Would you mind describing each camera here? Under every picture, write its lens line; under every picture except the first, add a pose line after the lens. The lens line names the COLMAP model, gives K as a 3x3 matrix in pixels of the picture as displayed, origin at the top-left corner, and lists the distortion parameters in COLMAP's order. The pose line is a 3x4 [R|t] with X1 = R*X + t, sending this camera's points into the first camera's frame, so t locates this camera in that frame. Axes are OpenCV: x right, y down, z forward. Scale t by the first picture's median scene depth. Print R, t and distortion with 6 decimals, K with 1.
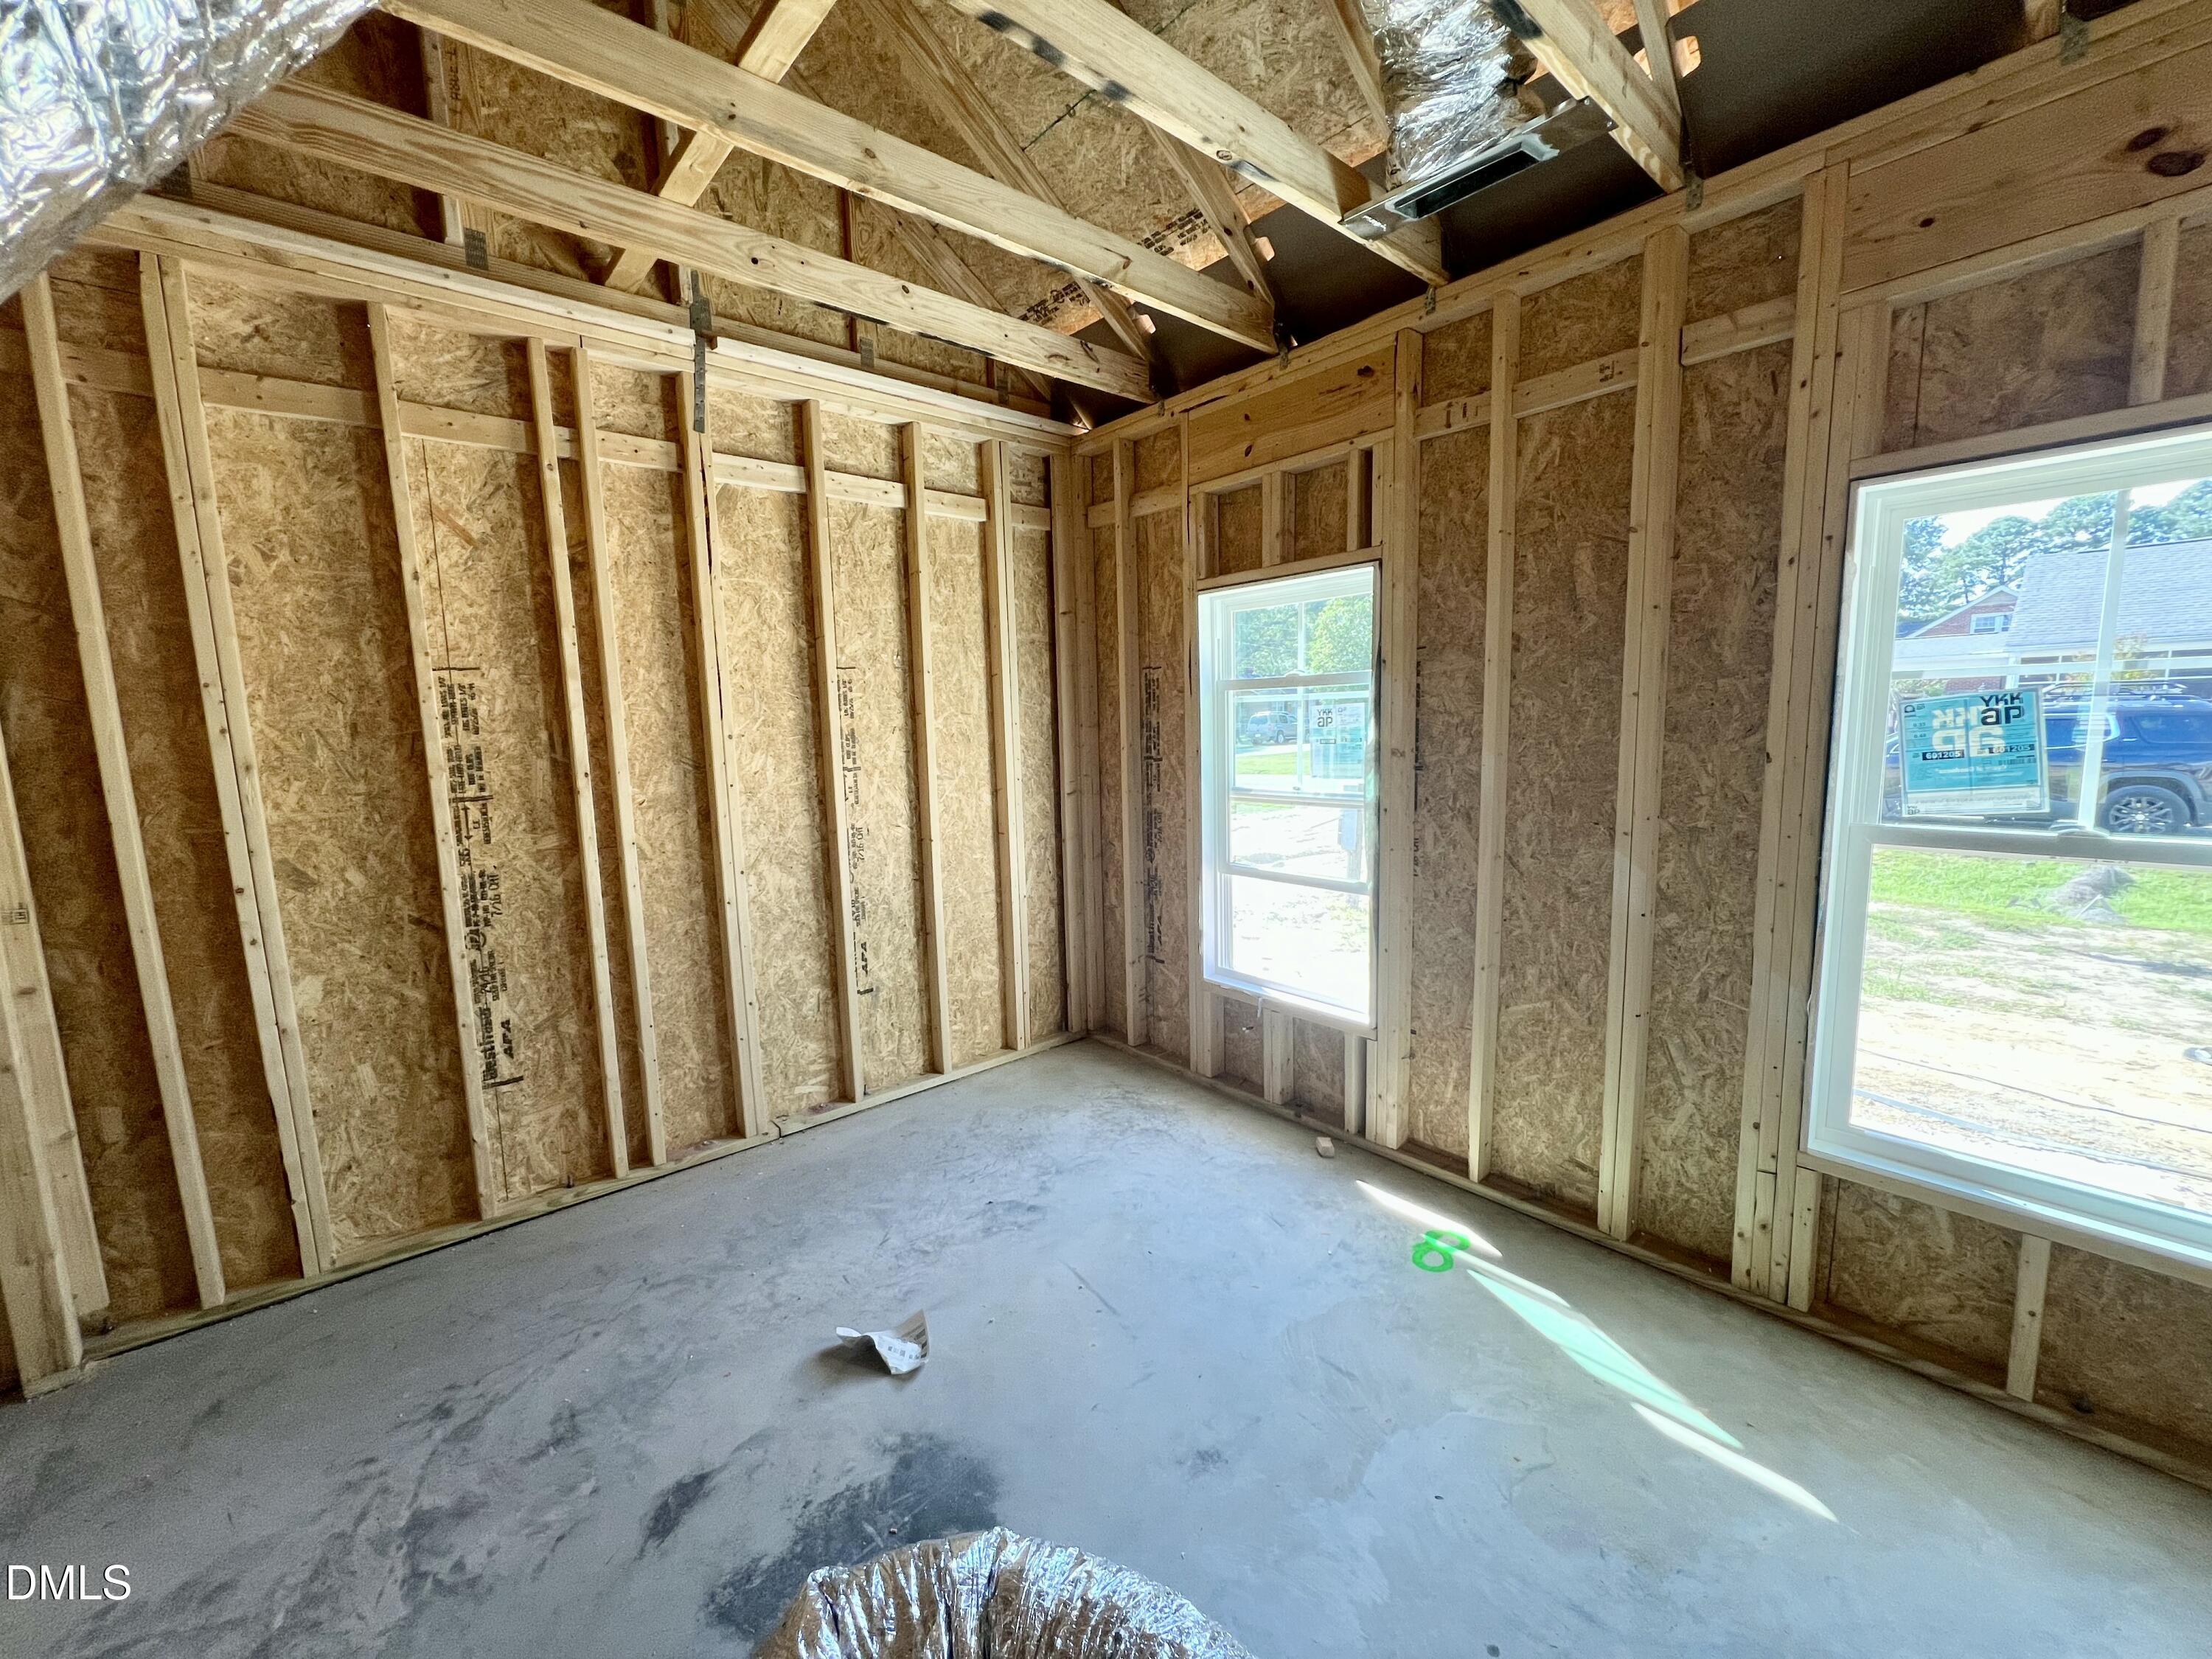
lens RADIAL K [[879.3, 0, 1101.4], [0, 879.3, 832.5], [0, 0, 1]] dist [-0.000099, -0.000179]
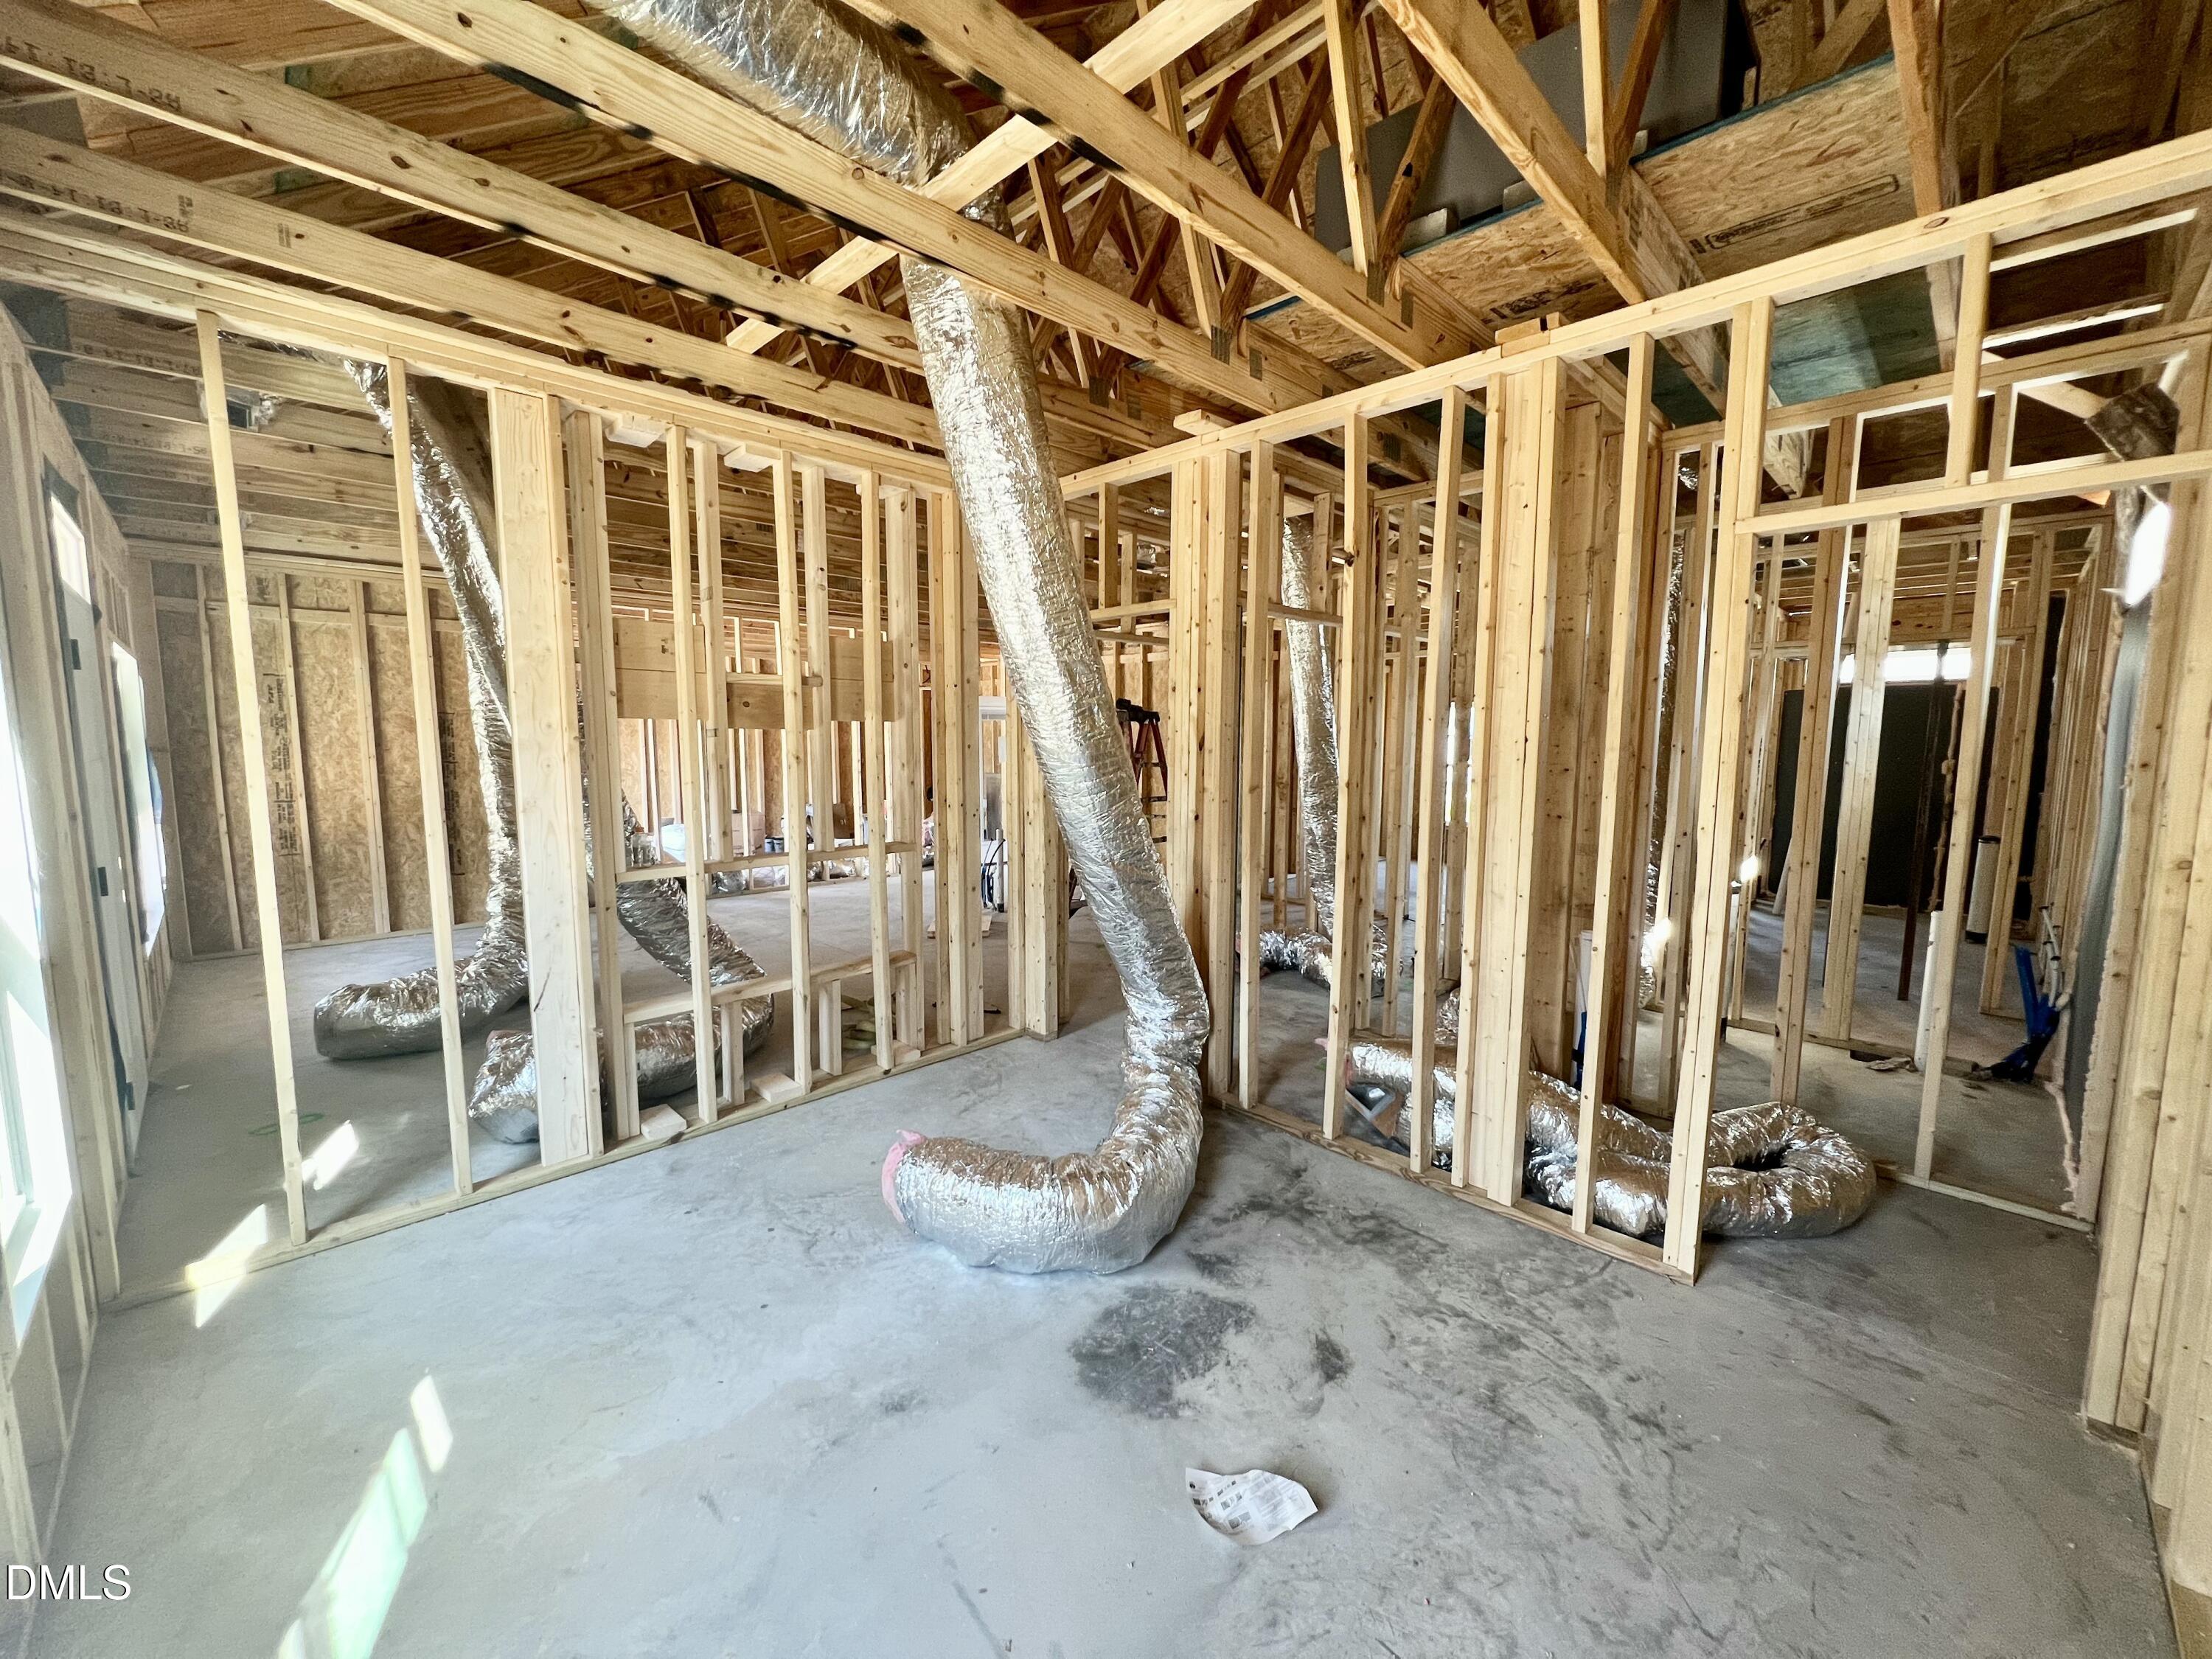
lens RADIAL K [[879.3, 0, 1101.4], [0, 879.3, 832.5], [0, 0, 1]] dist [-0.000099, -0.000179]
pose [[-0.996872, 0.031220, -0.072611, -0.079622], [0.013189, 0.971509, 0.236634, -0.260810], [0.077930, 0.234936, -0.968882, 1.892261]]
